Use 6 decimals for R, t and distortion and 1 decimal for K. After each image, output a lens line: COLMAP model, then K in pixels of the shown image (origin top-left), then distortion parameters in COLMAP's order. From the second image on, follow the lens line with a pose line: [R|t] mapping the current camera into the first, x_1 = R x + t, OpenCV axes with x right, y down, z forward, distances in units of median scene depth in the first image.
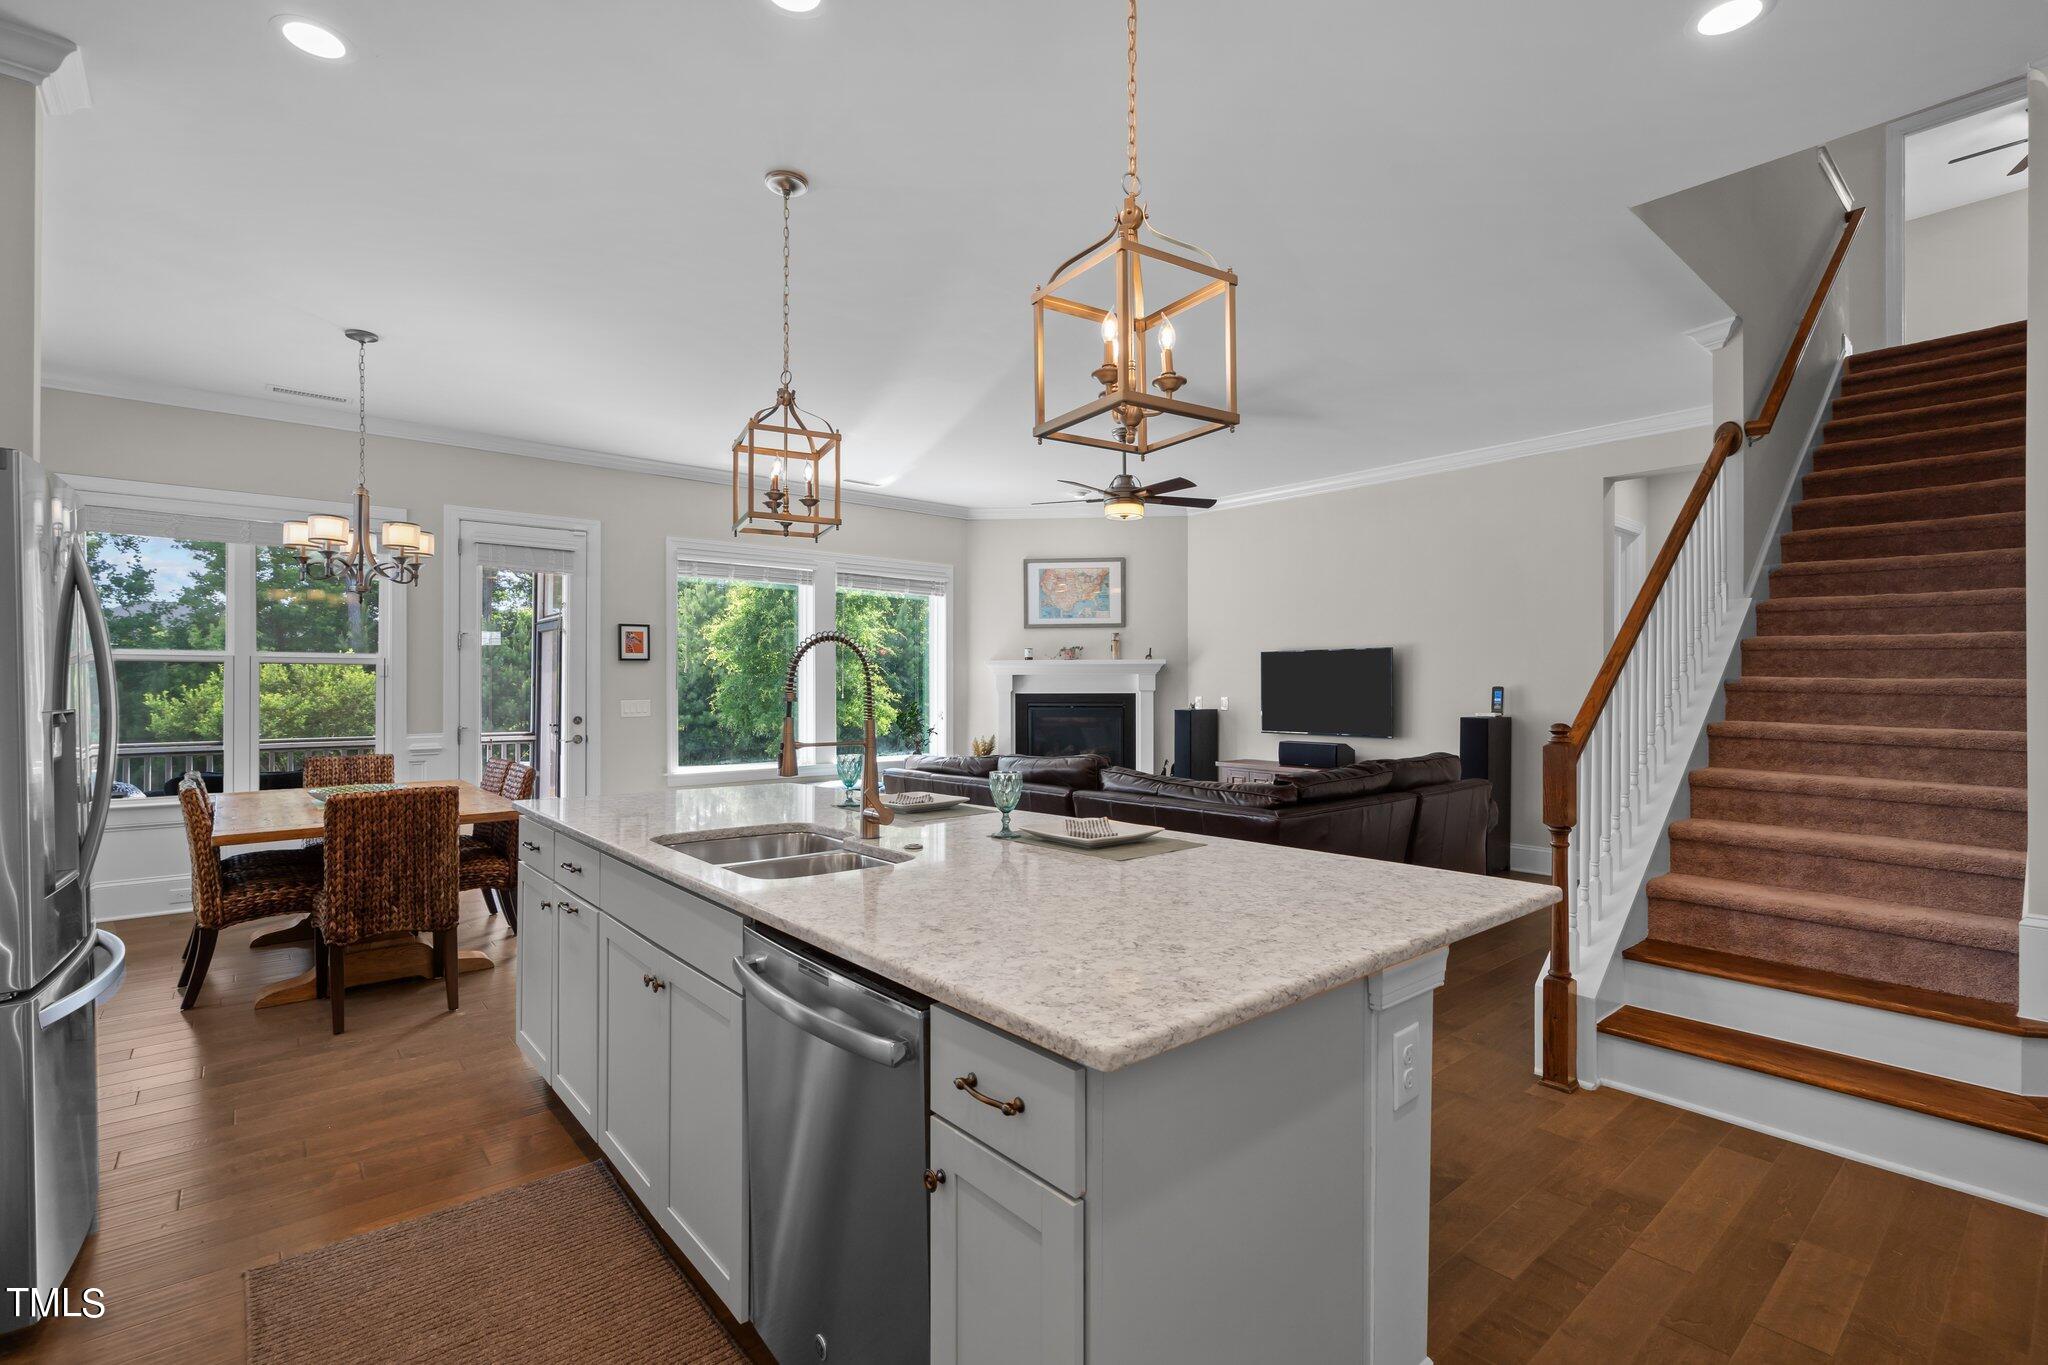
lens RADIAL K [[936.0, 0, 1040.9], [0, 936.0, 695.5], [0, 0, 1]] dist [0.003275, 0.002442]
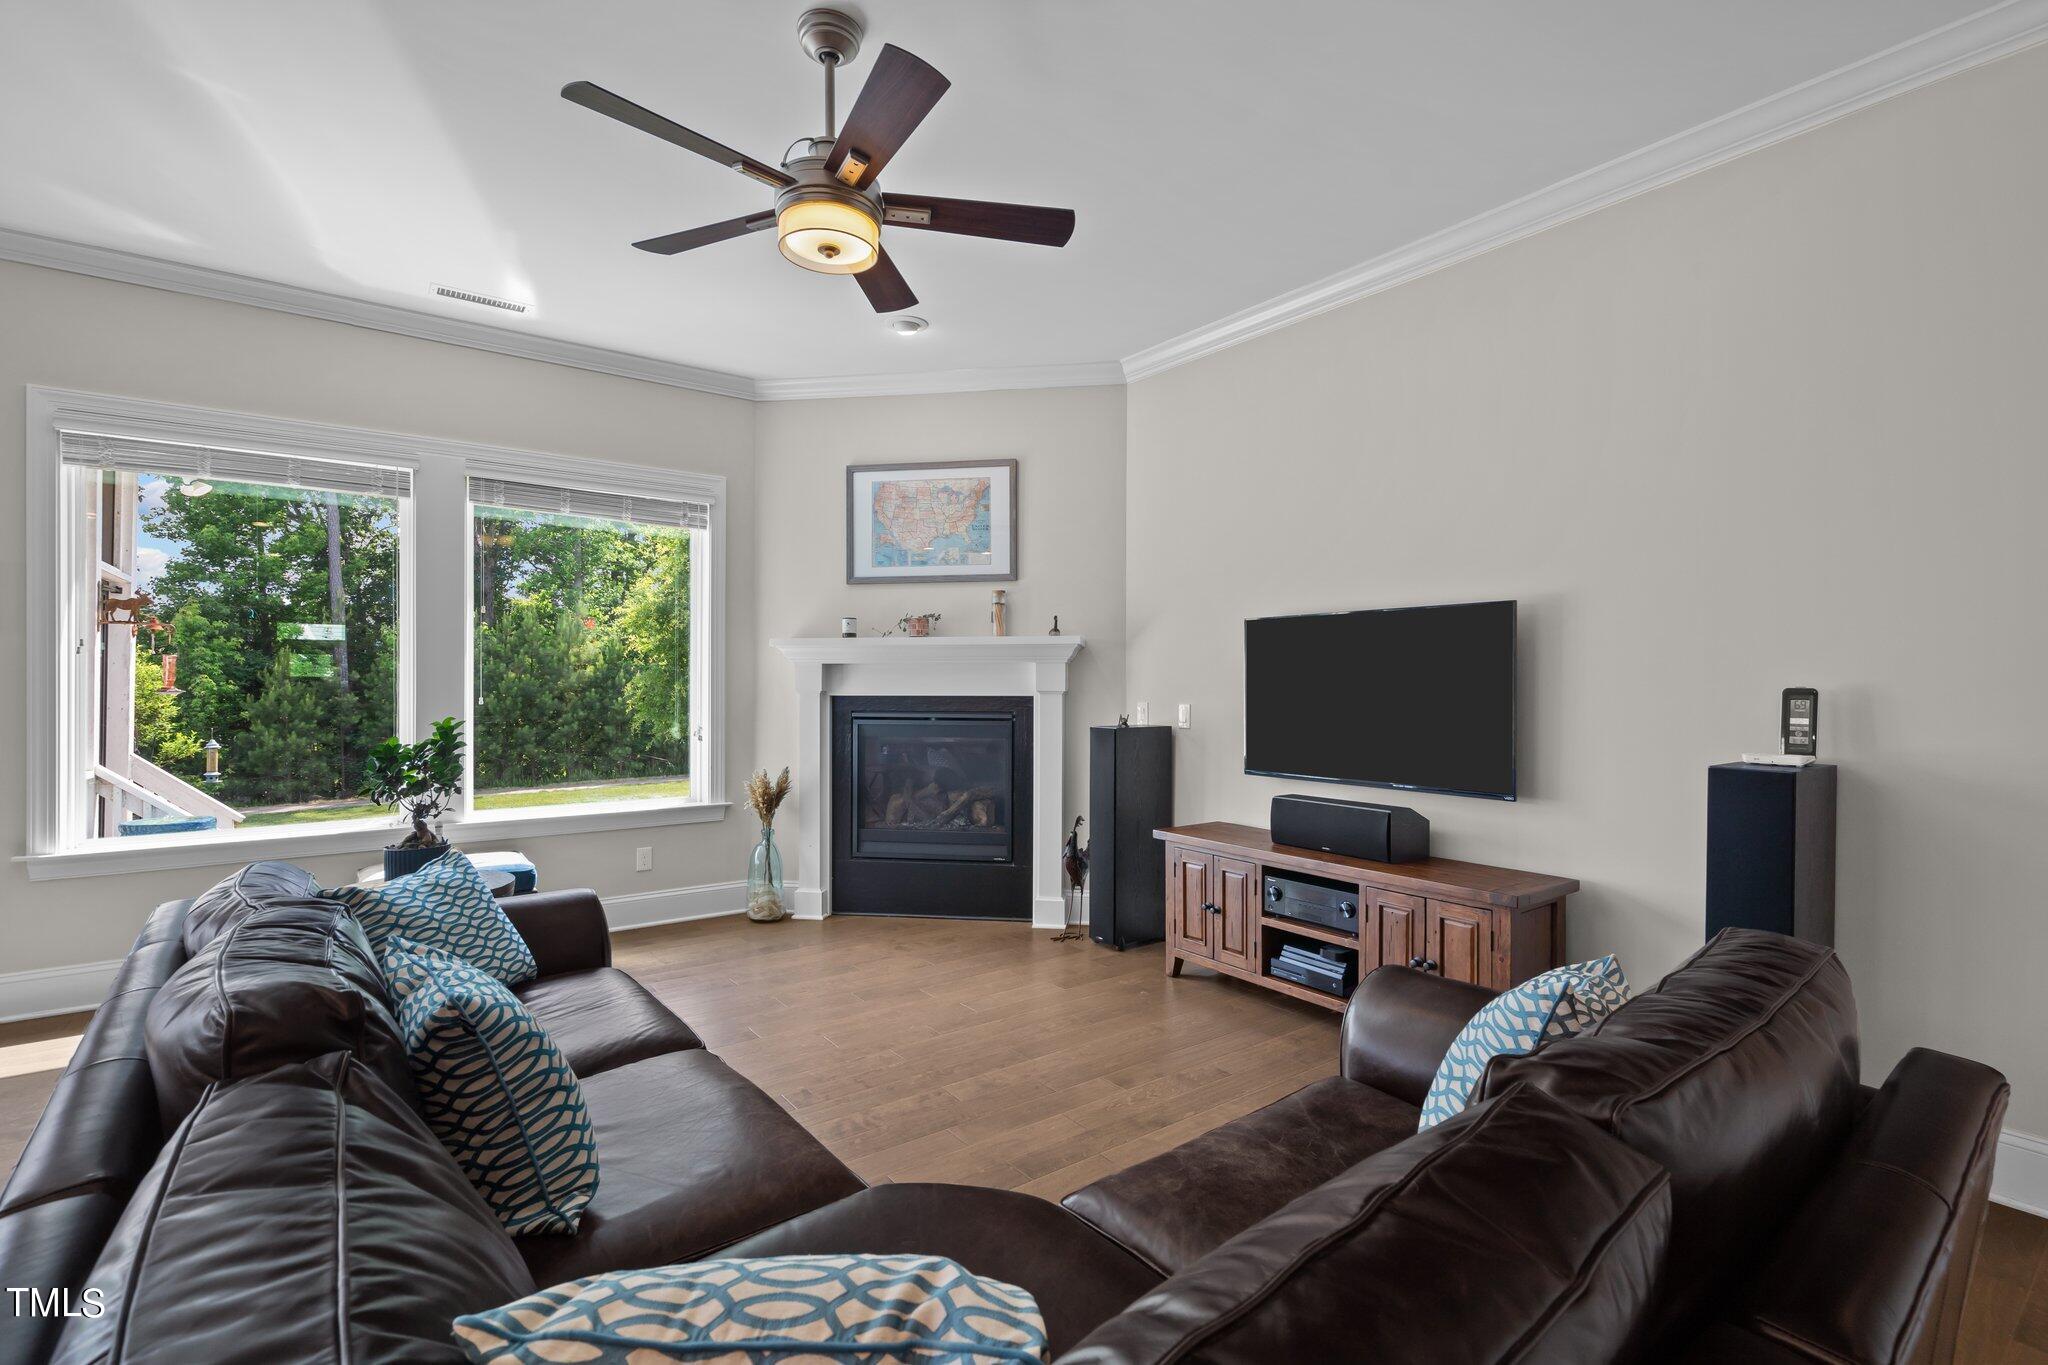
lens RADIAL K [[936.0, 0, 1028.8], [0, 936.0, 685.0], [0, 0, 1]] dist [0.003275, 0.002442]
pose [[0.996733, 0.003530, -0.080684, 0.146404], [-0.004099, 0.999968, -0.006887, -0.005180], [0.080658, 0.007196, 0.996716, 0.437310]]
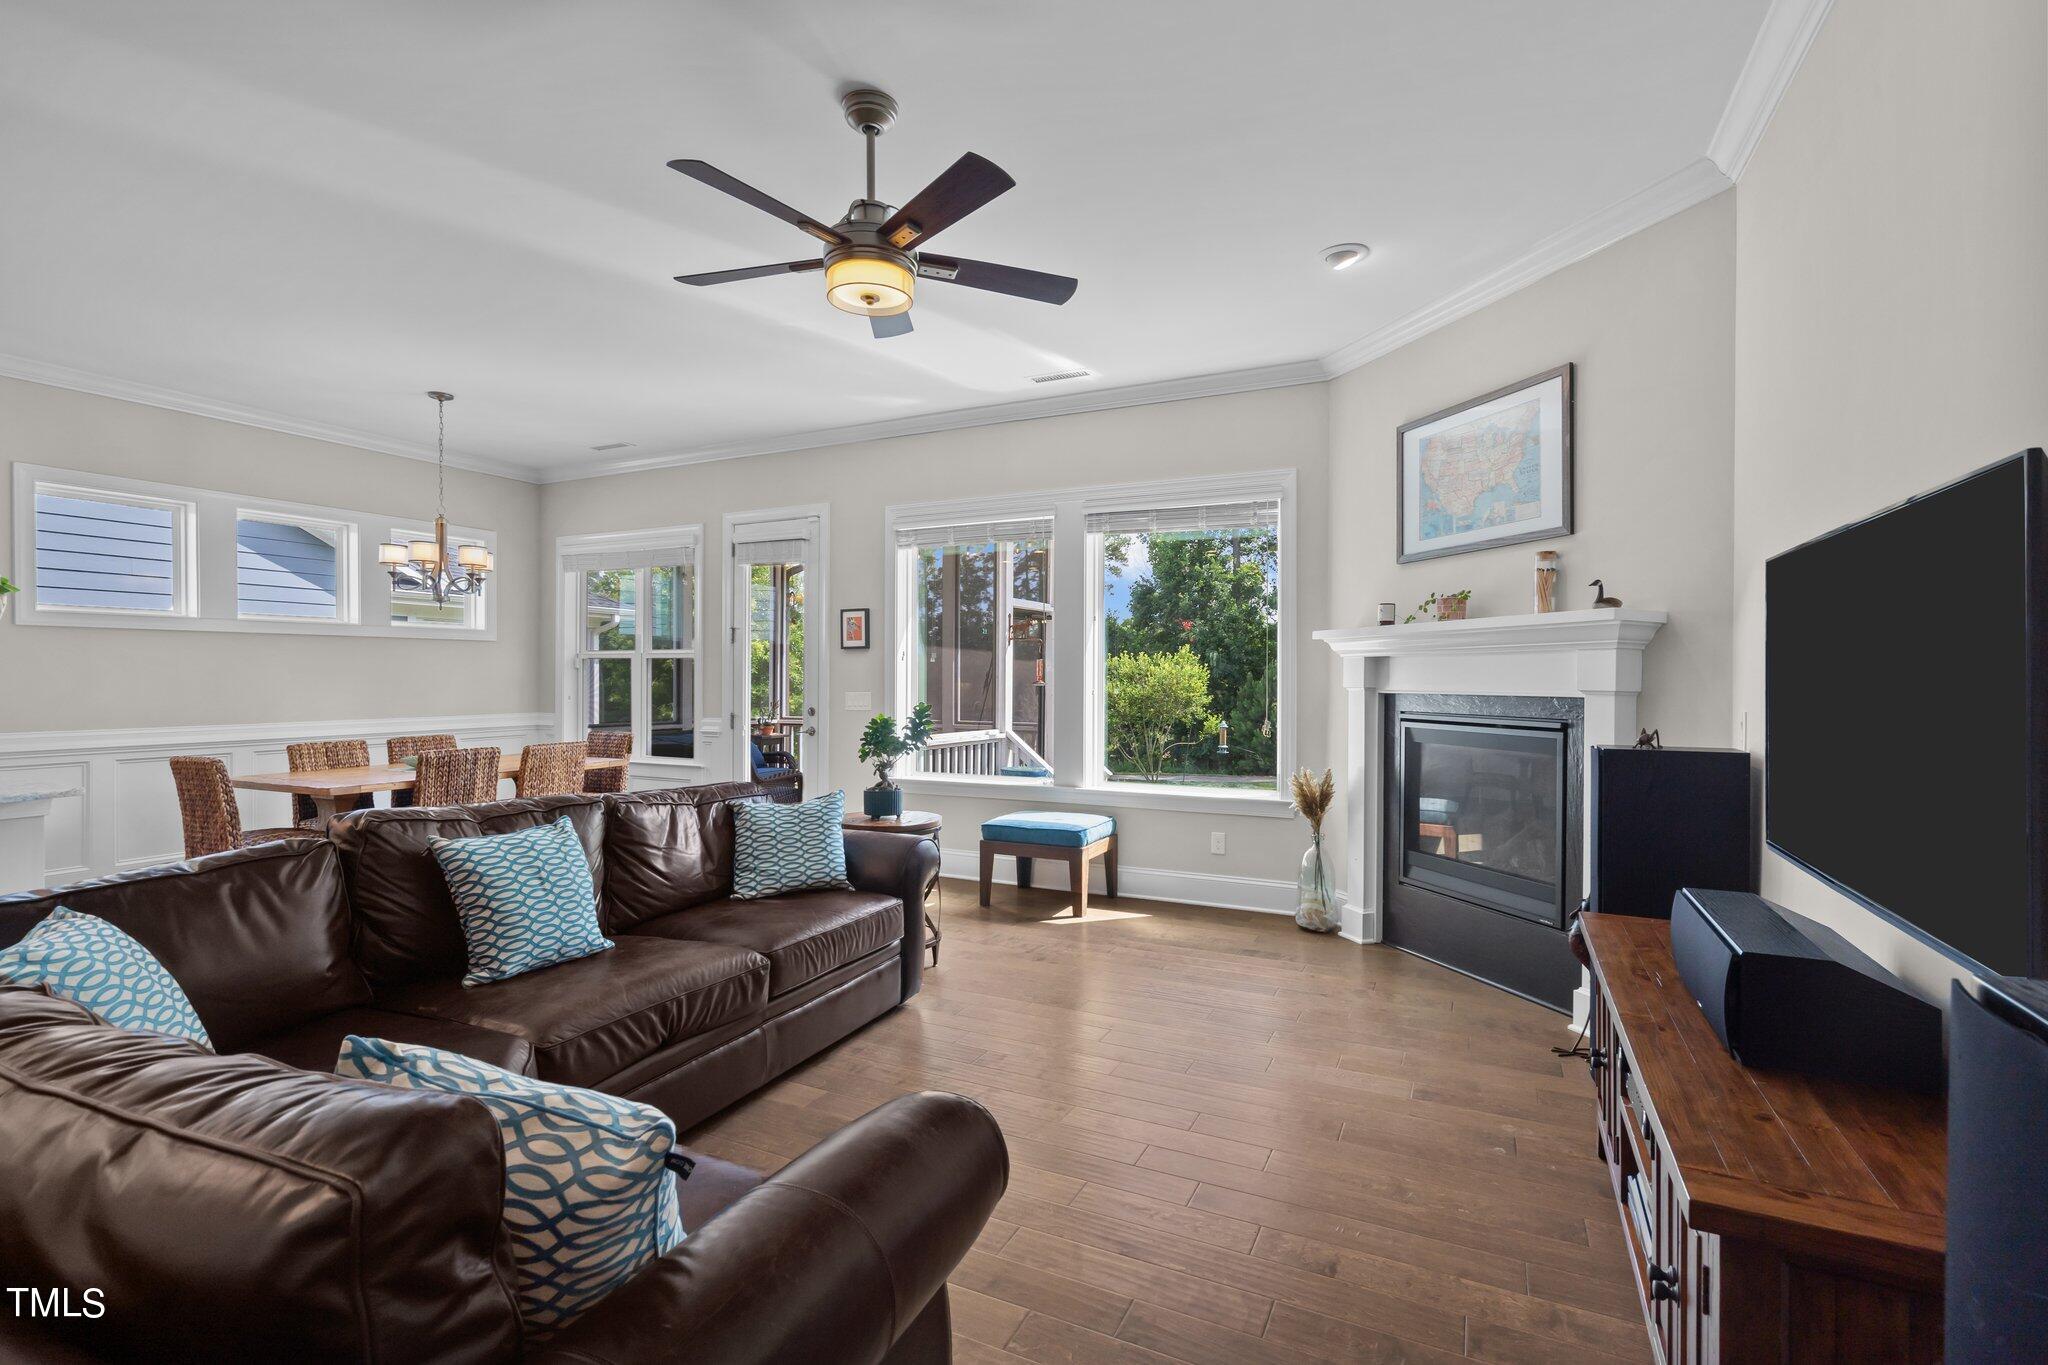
lens RADIAL K [[936.0, 0, 1040.1], [0, 936.0, 682.0], [0, 0, 1]] dist [0.003275, 0.002442]
pose [[0.397268, 0.008760, -0.917661, 0.379569], [-0.009931, 0.999937, 0.005246, -0.009034], [0.917649, 0.007030, 0.397330, 0.638402]]
